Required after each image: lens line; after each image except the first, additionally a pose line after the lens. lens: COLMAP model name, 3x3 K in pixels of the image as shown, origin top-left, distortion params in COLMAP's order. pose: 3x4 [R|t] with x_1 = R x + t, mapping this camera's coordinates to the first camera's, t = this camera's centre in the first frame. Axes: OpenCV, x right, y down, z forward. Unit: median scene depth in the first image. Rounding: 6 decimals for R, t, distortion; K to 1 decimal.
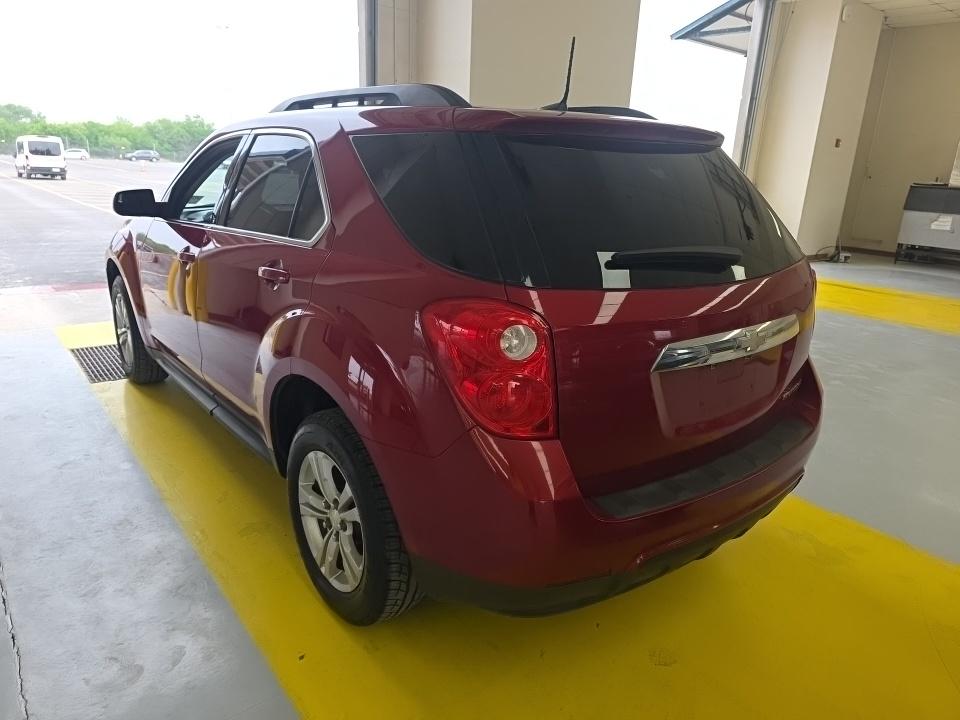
lens RADIAL K [[653.1, 0, 469.9], [0, 653.1, 363.2], [0, 0, 1]] dist [0.052561, -0.042058]
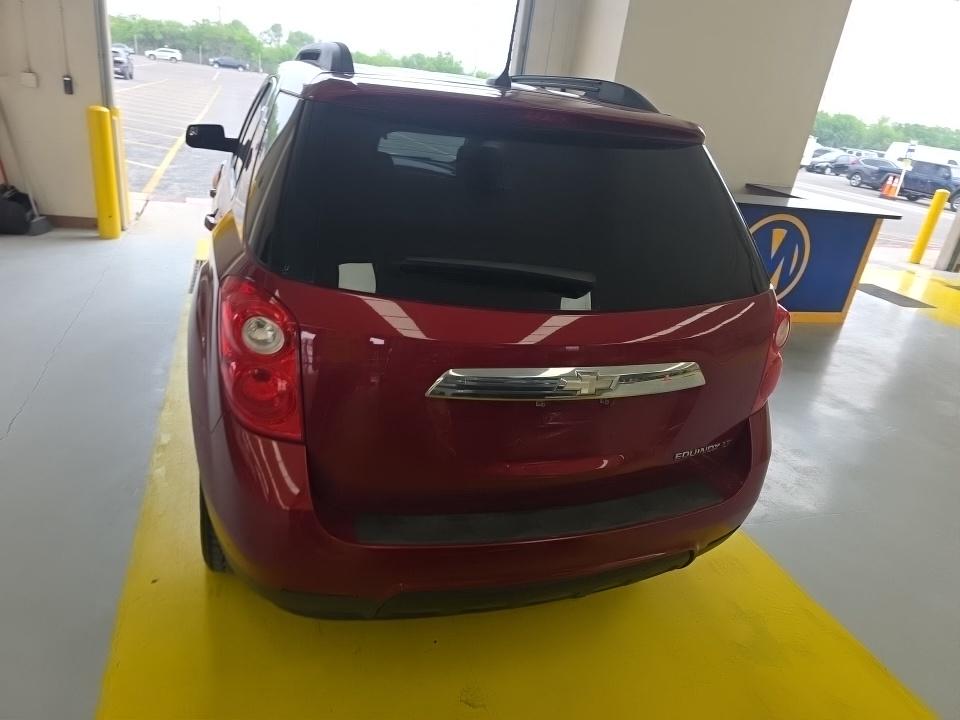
lens RADIAL K [[653.1, 0, 469.9], [0, 653.1, 363.2], [0, 0, 1]] dist [0.052561, -0.042058]
pose [[0.934233, 0.202352, -0.293704, 0.428399], [-0.181042, 0.978549, 0.098318, -0.093481], [0.307298, -0.038679, 0.950827, 0.129264]]
